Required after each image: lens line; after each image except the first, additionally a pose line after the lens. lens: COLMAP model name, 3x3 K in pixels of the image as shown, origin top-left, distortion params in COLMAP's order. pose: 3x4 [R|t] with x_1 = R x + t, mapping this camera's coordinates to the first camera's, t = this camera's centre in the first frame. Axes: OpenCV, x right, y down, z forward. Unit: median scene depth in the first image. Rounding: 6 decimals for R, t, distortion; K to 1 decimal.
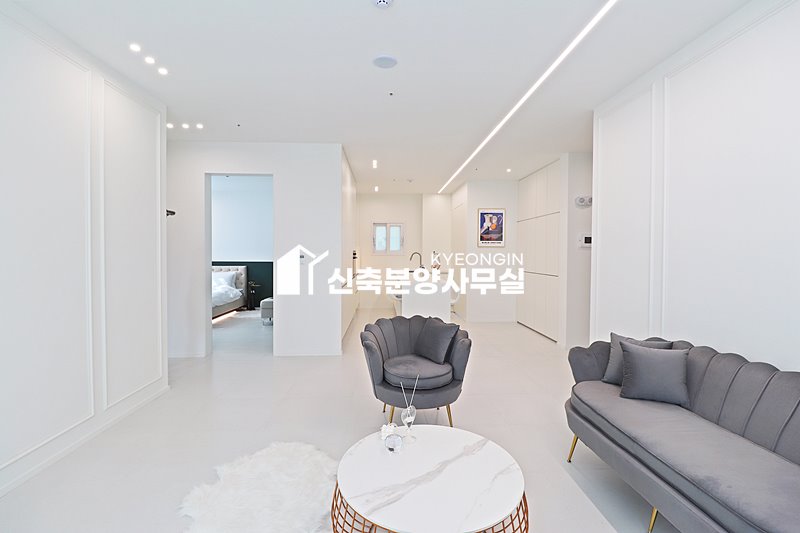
lens RADIAL K [[367.2, 0, 401.9], [0, 367.2, 257.7], [0, 0, 1]] dist [-0.002013, -0.010655]
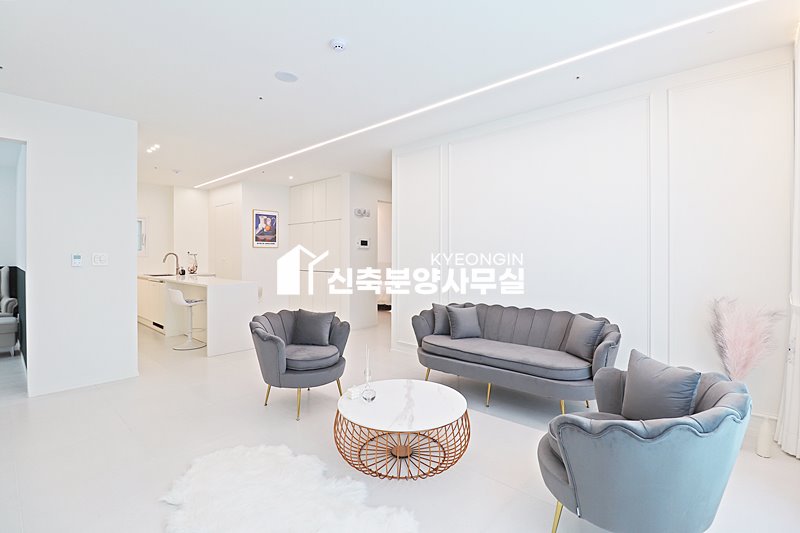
lens RADIAL K [[367.2, 0, 401.9], [0, 367.2, 257.7], [0, 0, 1]] dist [-0.002013, -0.010655]
pose [[0.705795, -0.007208, 0.708379, -0.280567], [0.010144, 0.999949, 0.000067, 0.004130], [-0.708343, 0.007138, 0.705832, -0.004259]]
